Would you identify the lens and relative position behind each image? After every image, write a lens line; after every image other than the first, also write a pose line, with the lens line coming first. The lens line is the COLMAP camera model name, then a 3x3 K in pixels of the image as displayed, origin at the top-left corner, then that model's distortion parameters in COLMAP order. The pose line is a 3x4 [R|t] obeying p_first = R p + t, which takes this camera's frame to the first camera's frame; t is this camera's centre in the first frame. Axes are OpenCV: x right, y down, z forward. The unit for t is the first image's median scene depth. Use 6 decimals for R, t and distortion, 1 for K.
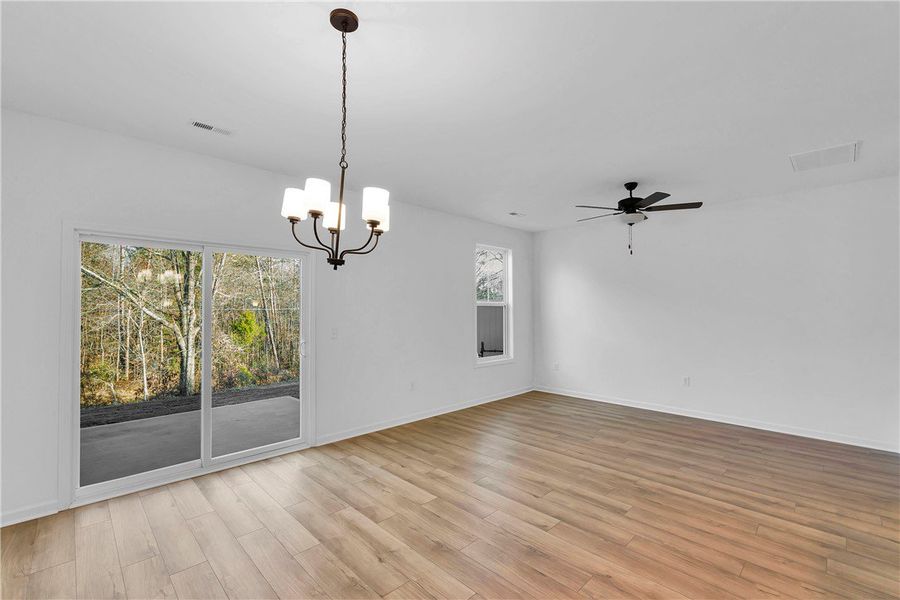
lens RADIAL K [[391.4, 0, 450.1], [0, 391.4, 304.2], [0, 0, 1]] dist [-0.001536, -0.000148]
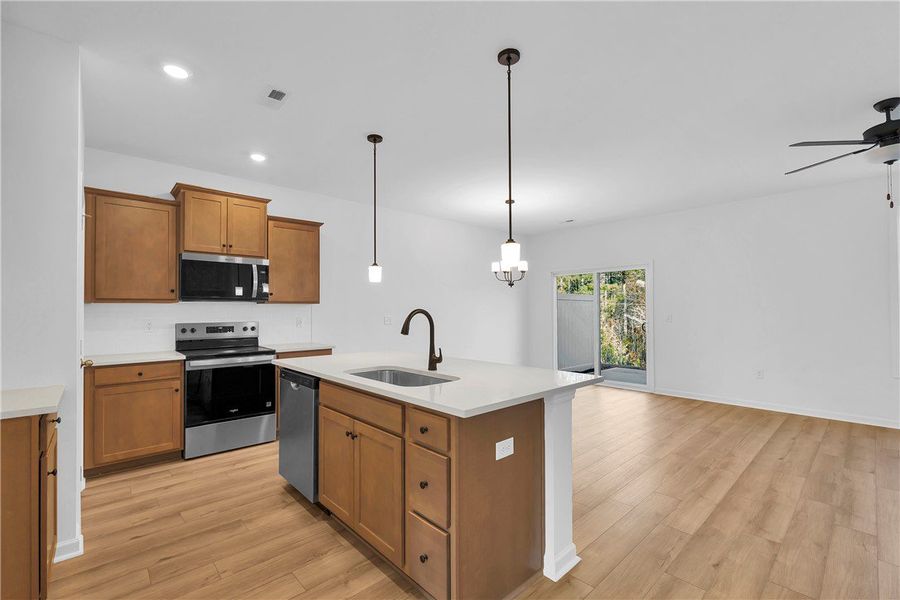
lens RADIAL K [[391.4, 0, 450.1], [0, 391.4, 304.2], [0, 0, 1]] dist [-0.001536, -0.000148]
pose [[-0.029138, -0.013764, -0.999481, 1.437942], [0.019230, 0.999712, -0.014328, 0.039296], [0.999390, -0.019637, -0.028865, 0.338571]]
